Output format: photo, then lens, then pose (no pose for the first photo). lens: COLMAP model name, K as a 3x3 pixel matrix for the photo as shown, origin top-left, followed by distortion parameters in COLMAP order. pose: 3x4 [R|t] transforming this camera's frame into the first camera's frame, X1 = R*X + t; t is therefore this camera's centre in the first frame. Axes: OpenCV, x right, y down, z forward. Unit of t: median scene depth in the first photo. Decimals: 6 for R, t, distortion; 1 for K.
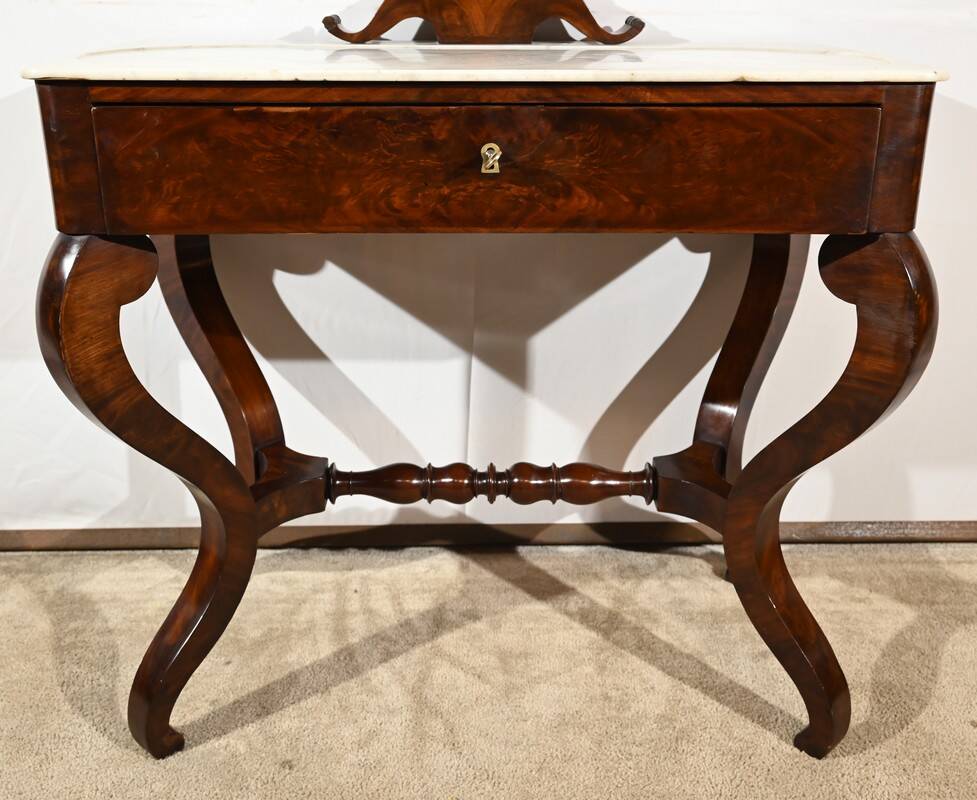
lens RADIAL K [[1110.9, 0, 492.3], [0, 1110.9, 399.9], [0, 0, 1]] dist [-0.000404, 0.000000]
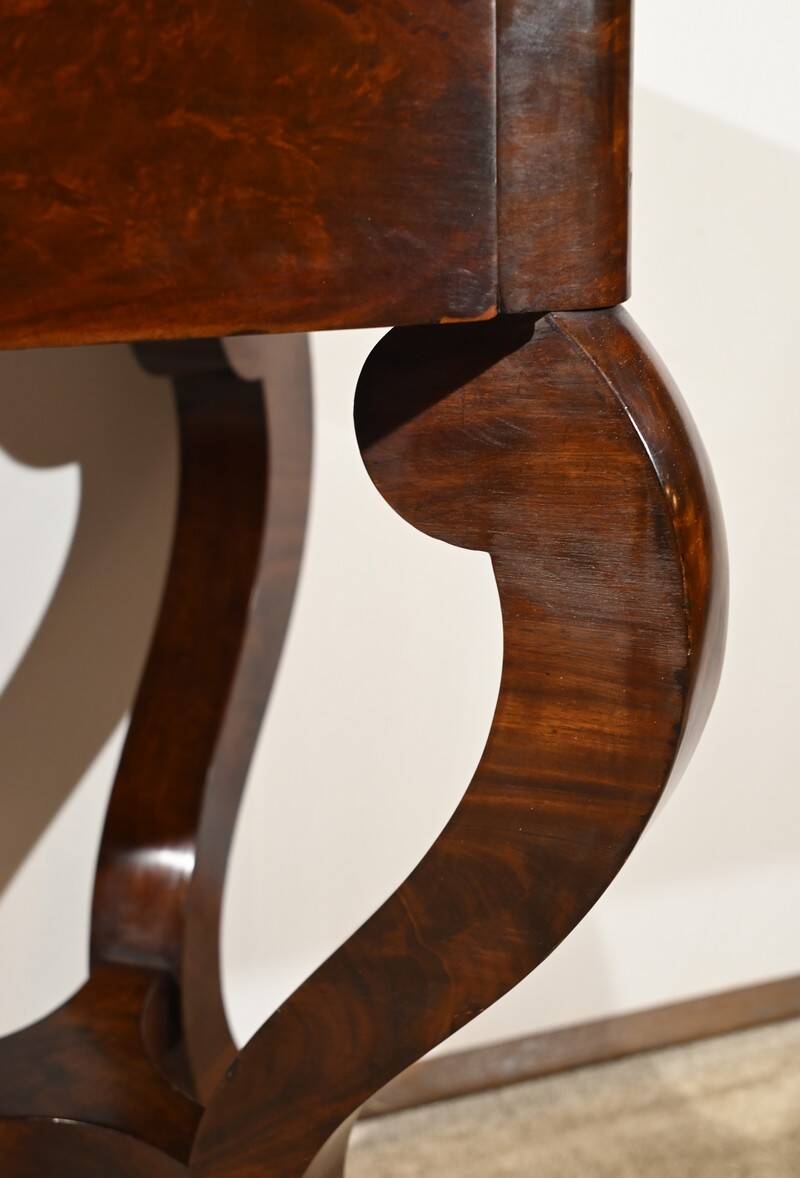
lens RADIAL K [[1734.2, 0, 402.2], [0, 1734.2, 586.5], [0, 0, 1]] dist [-0.088978, 0.000000]
pose [[0.940333, -0.115739, 0.319966, 0.146182], [0.143482, 0.987552, -0.064451, -0.048133], [-0.308524, 0.106515, 0.945234, 0.545622]]
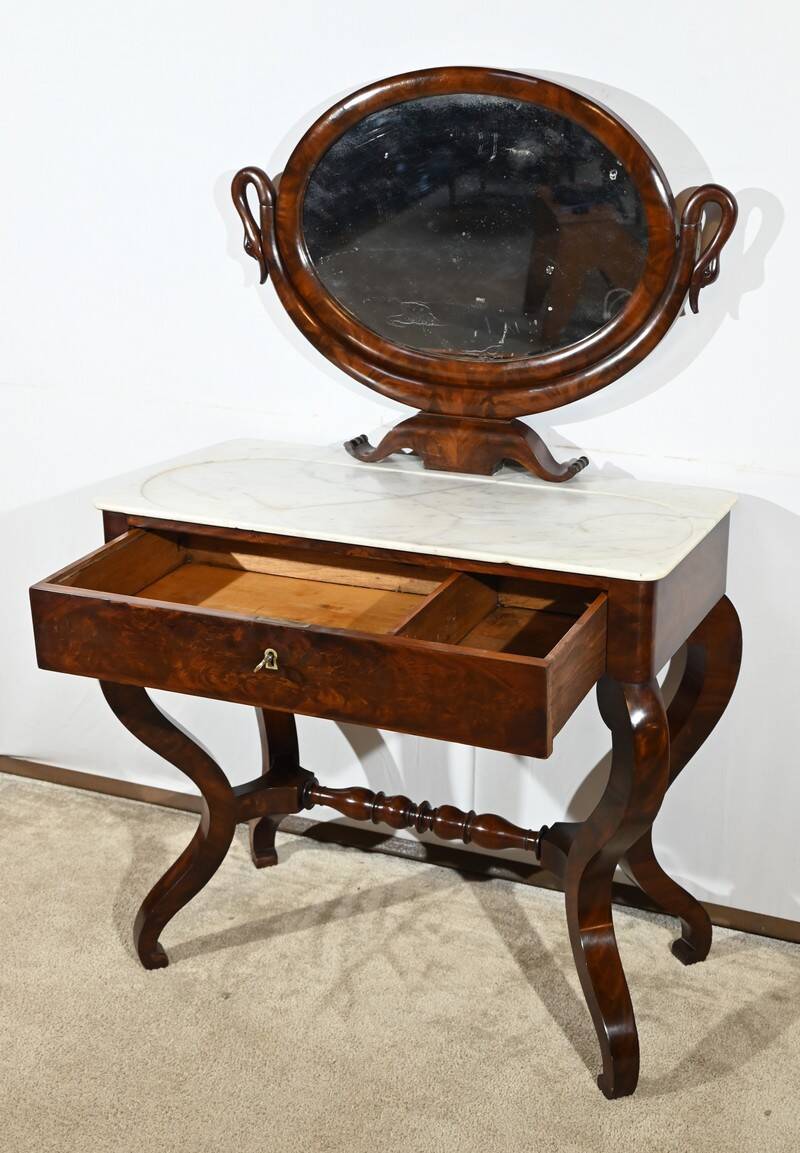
lens RADIAL K [[1654.9, 0, 388.7], [0, 1654.9, 523.1], [0, 0, 1]] dist [-0.011089, 0.000000]
pose [[0.893487, 0.116307, -0.433766, 0.912085], [-0.150022, 0.987695, -0.044187, -0.202453], [0.423289, 0.104555, 0.899941, -0.889482]]
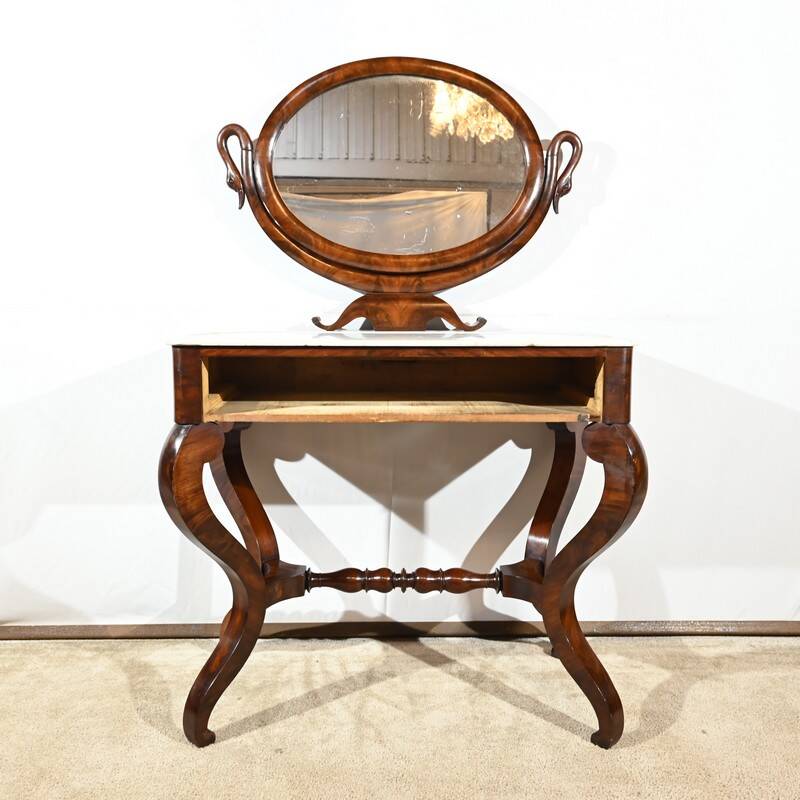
lens RADIAL K [[838.2, 0, 392.8], [0, 838.2, 381.1], [0, 0, 1]] dist [-0.004227, 0.000000]
pose [[0.999978, -0.000164, -0.006639, -0.010839], [-0.001591, 0.964653, -0.263520, 0.148826], [0.006448, 0.263524, 0.964631, -0.376177]]
